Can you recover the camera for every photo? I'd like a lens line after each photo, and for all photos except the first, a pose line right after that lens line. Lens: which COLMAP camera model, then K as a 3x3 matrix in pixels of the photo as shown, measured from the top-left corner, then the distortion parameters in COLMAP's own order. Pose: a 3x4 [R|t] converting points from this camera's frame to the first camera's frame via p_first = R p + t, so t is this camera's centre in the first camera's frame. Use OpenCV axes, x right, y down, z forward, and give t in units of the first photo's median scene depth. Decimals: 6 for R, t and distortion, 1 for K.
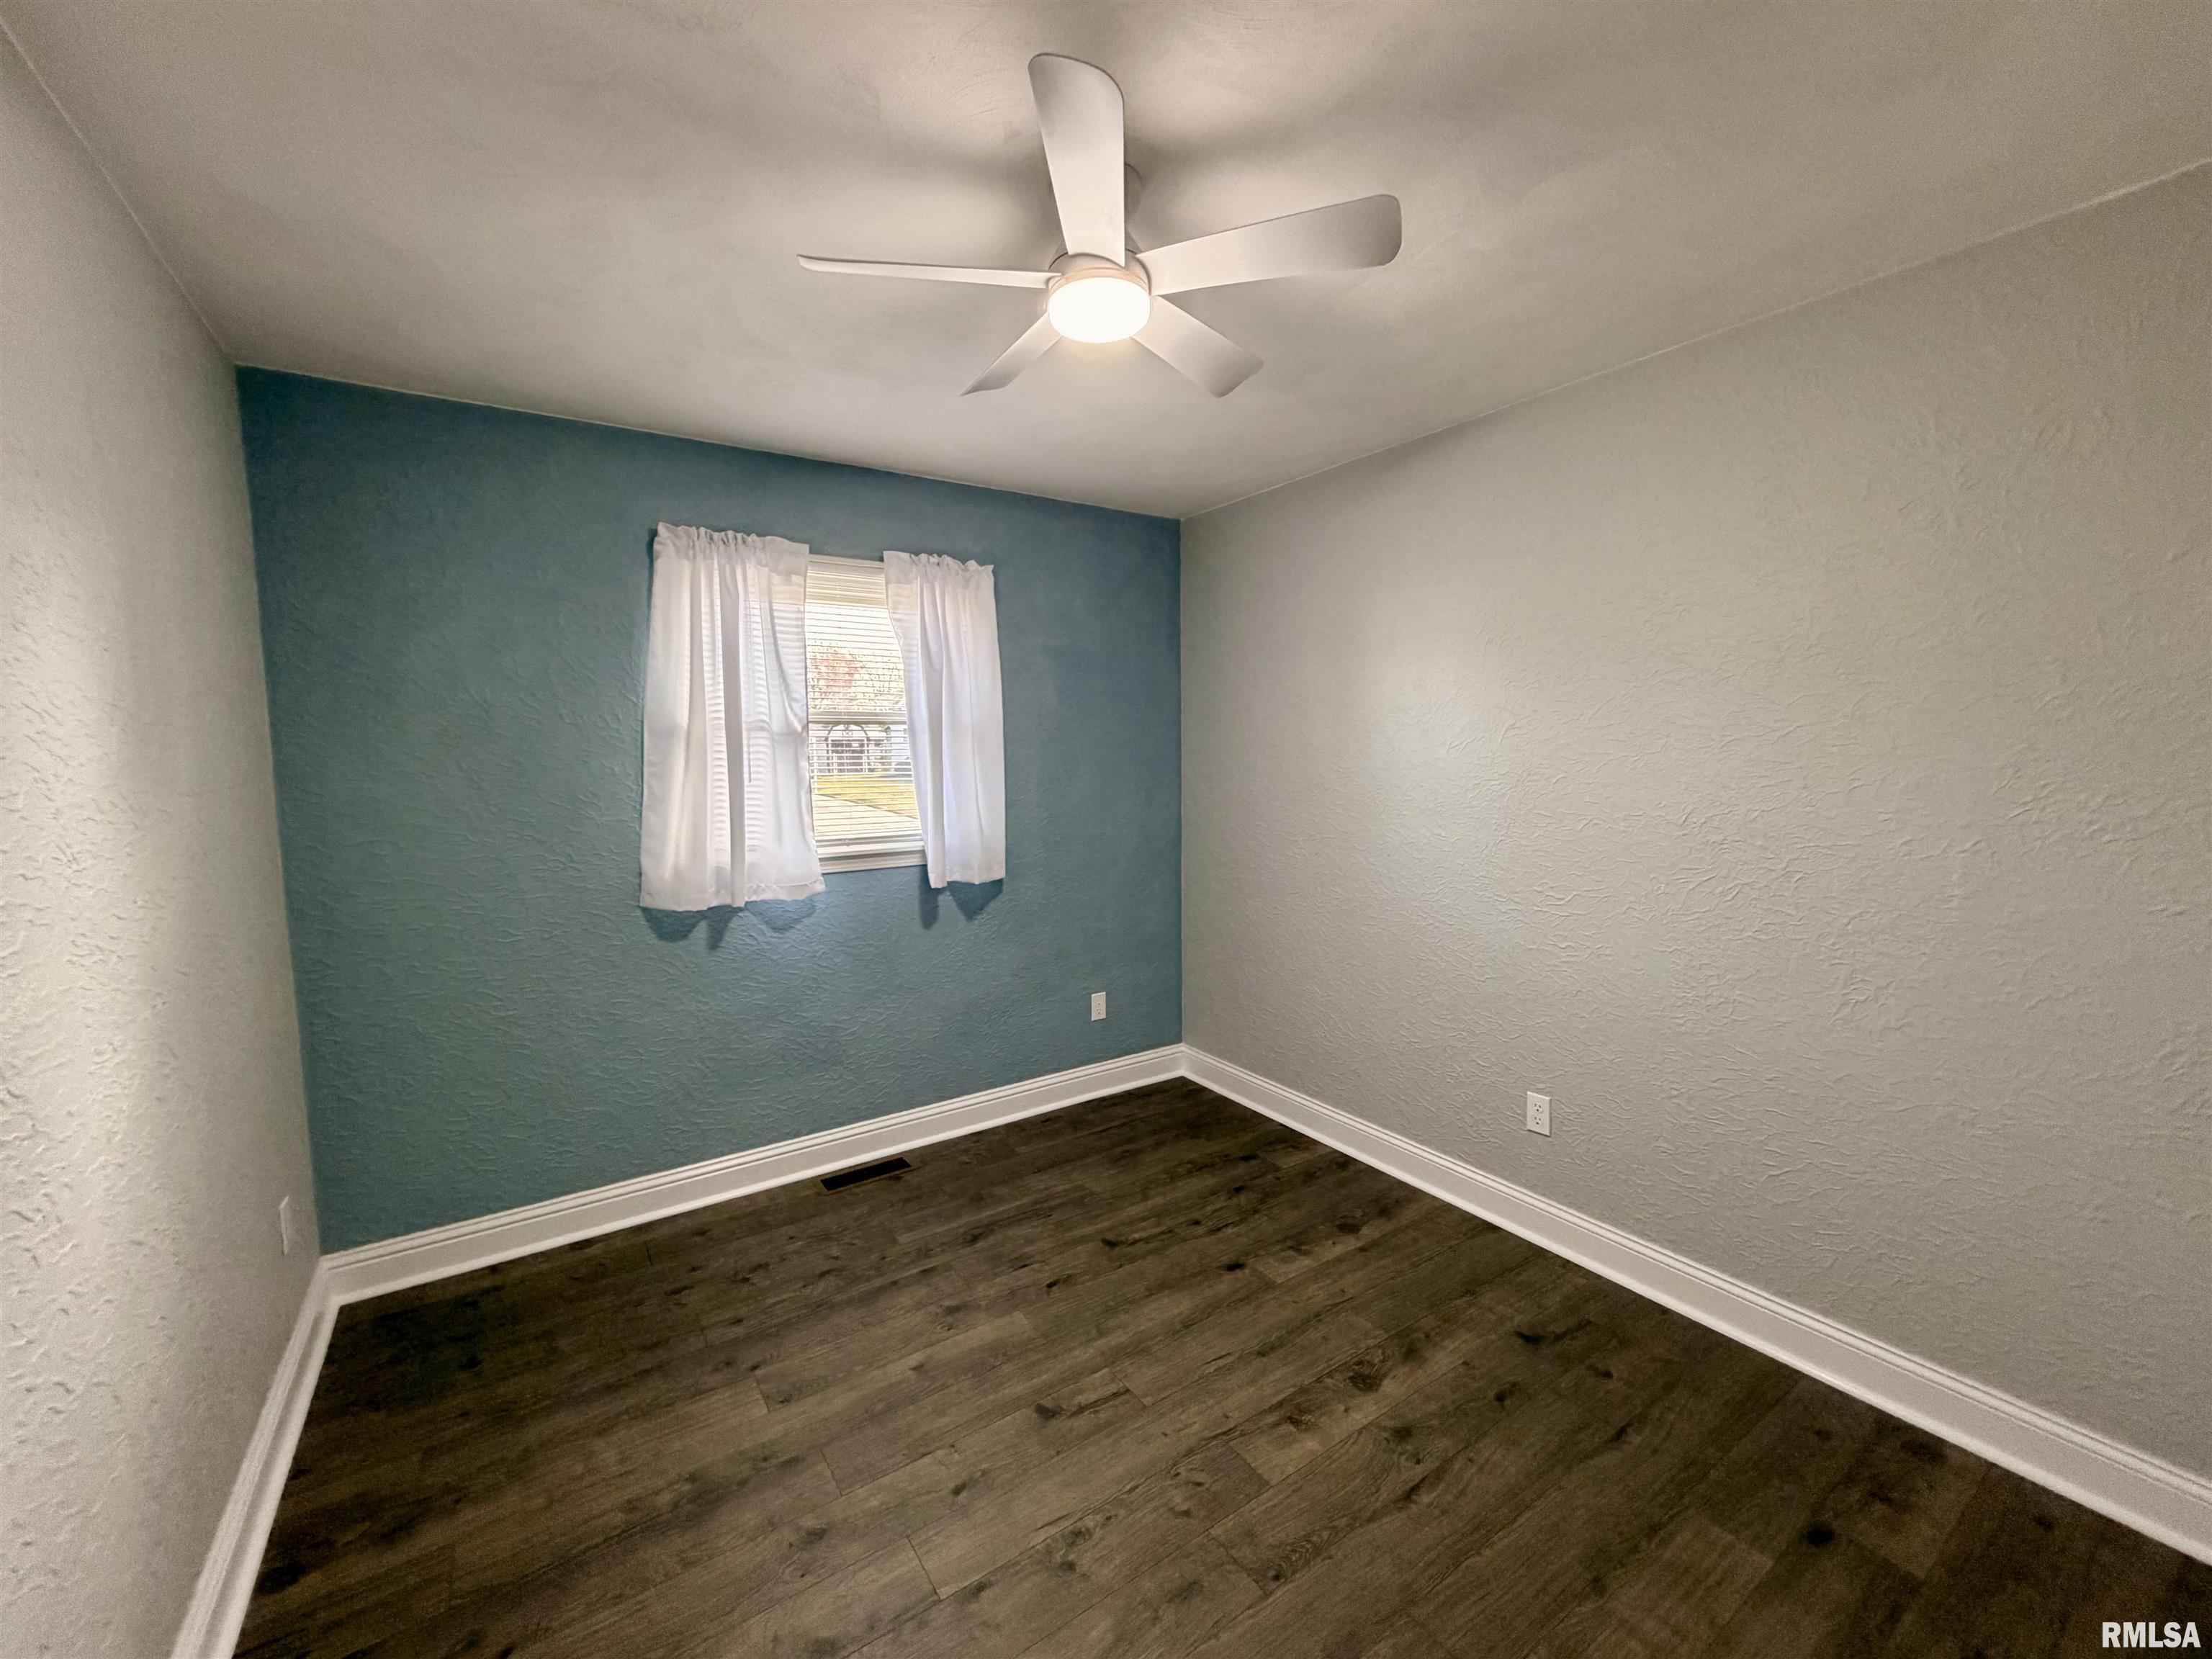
lens RADIAL K [[883.2, 0, 1097.8], [0, 883.2, 822.4], [0, 0, 1]] dist [-0.002076, -0.000257]
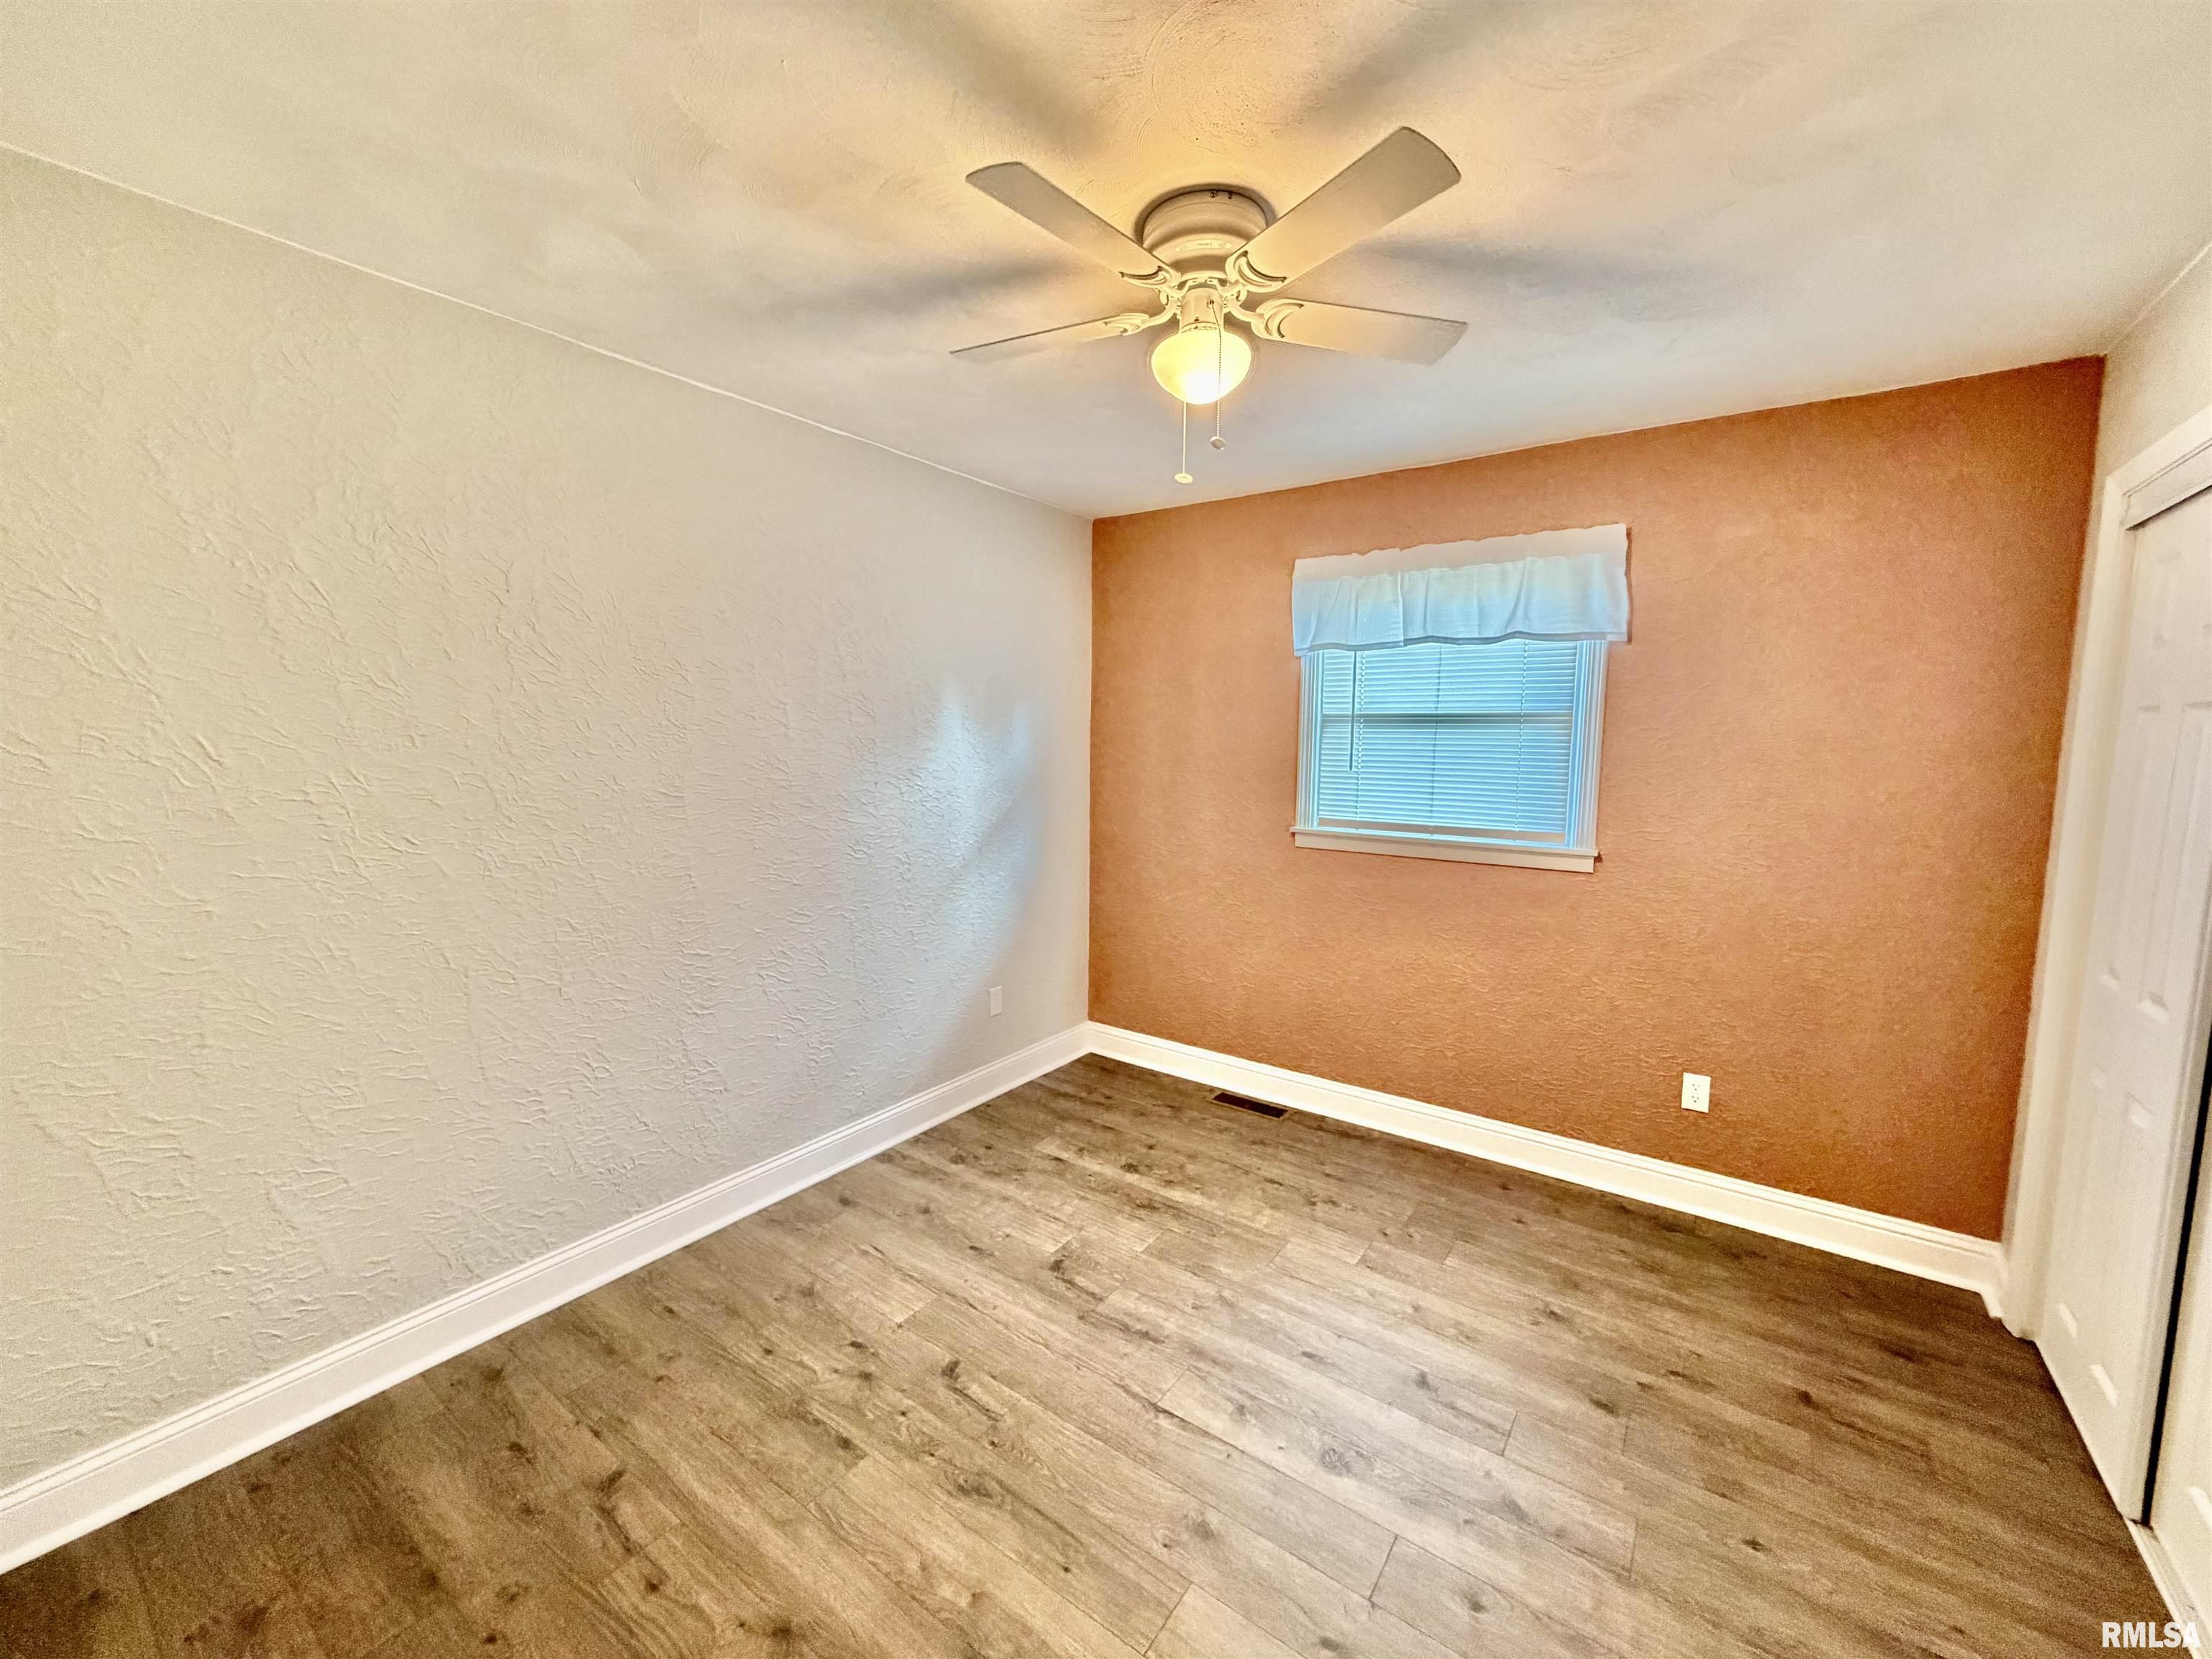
lens RADIAL K [[883.2, 0, 1095.6], [0, 883.2, 828.8], [0, 0, 1]] dist [-0.002076, -0.000257]
pose [[0.342256, 0.122619, -0.931571, 0.723904], [-0.076702, 0.991785, 0.102364, -0.073500], [0.936471, 0.036418, 0.348850, 0.377893]]
